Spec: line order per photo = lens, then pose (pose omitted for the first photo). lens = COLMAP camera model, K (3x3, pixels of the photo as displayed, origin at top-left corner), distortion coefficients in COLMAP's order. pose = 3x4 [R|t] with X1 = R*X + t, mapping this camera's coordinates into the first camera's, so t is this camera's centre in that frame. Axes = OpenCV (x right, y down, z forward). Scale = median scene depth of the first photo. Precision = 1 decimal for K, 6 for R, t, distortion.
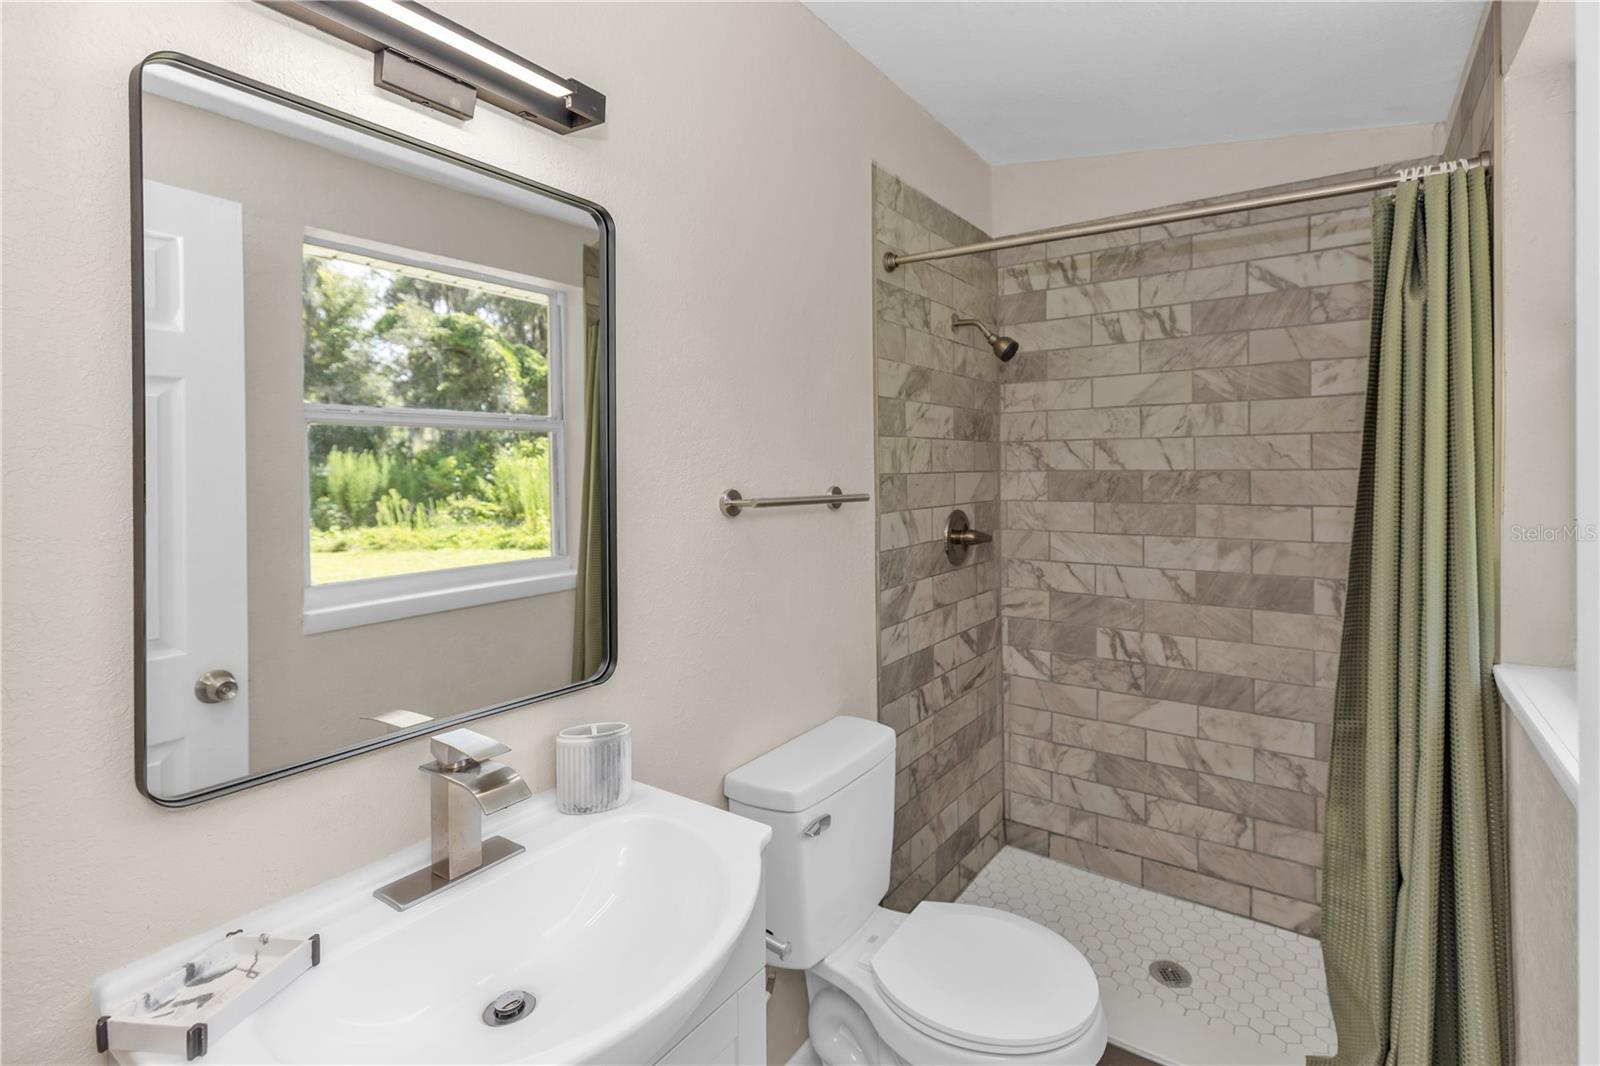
lens RADIAL K [[728.4, 0, 837.6], [0, 728.4, 474.3], [0, 0, 1]] dist [0.005581, 0.000587]
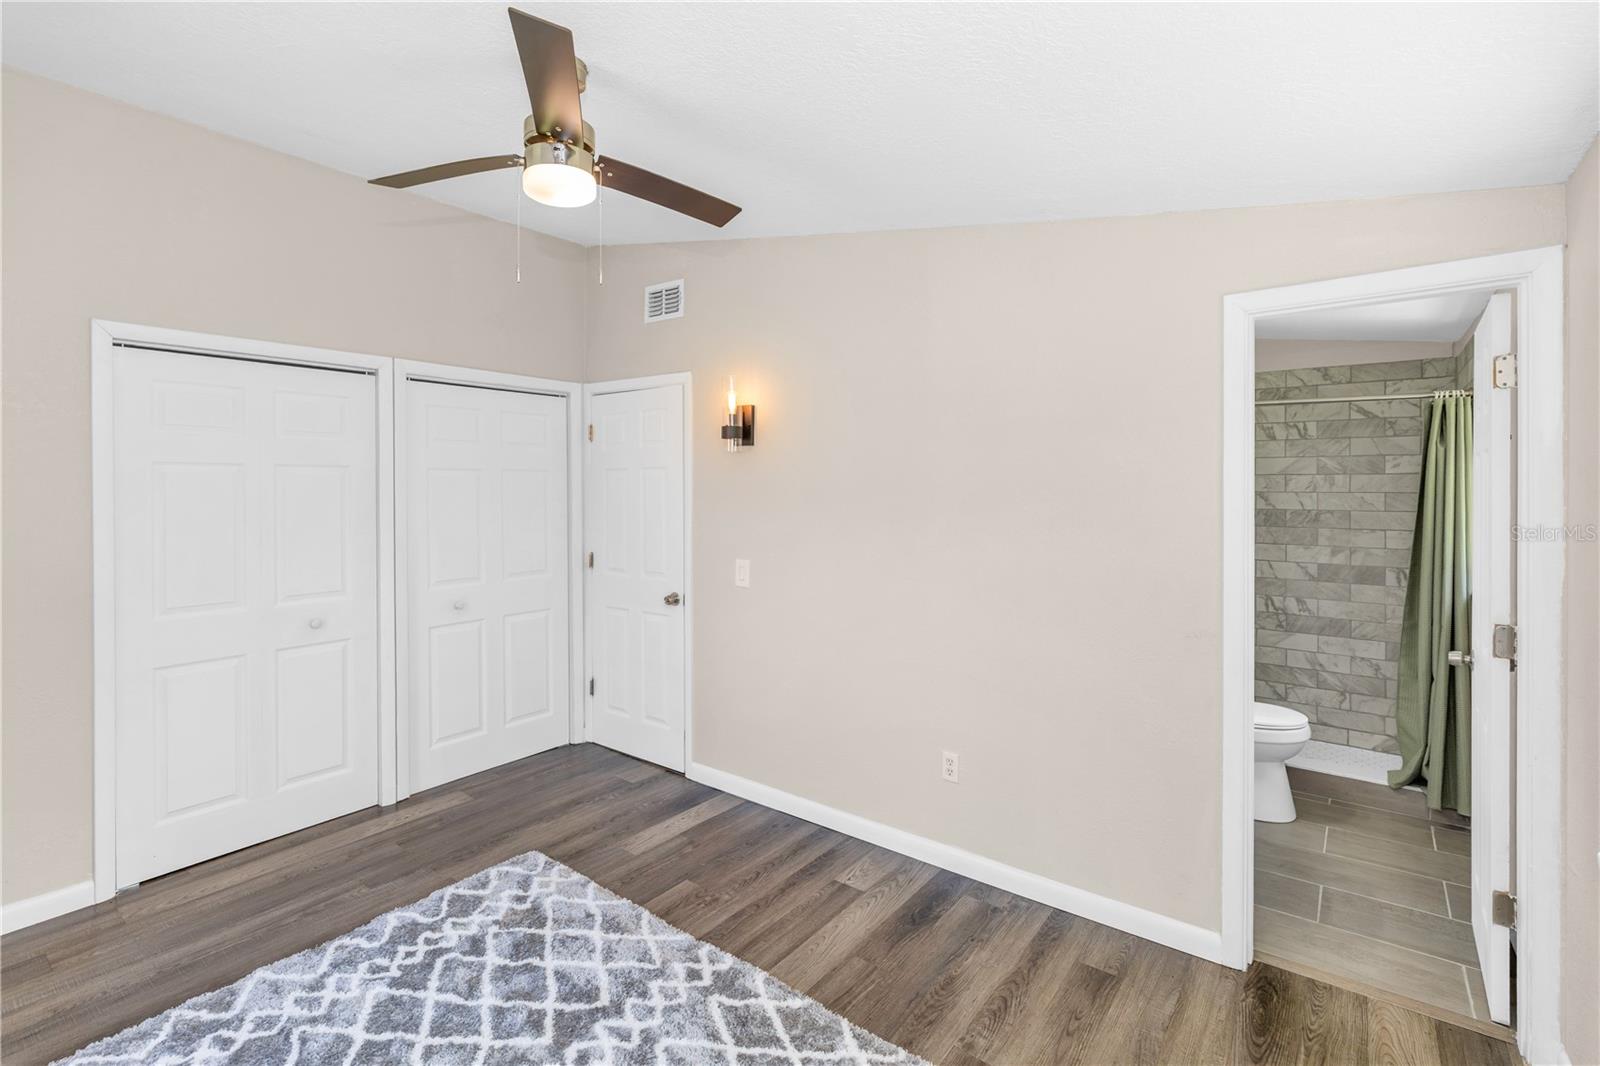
lens RADIAL K [[728.4, 0, 784.8], [0, 728.4, 487.8], [0, 0, 1]] dist [0.005581, 0.000587]
pose [[0.997784, 0.007192, -0.066146, -0.770380], [-0.006985, 0.999970, 0.003361, -0.060580], [0.066169, -0.002892, 0.997804, -0.987666]]
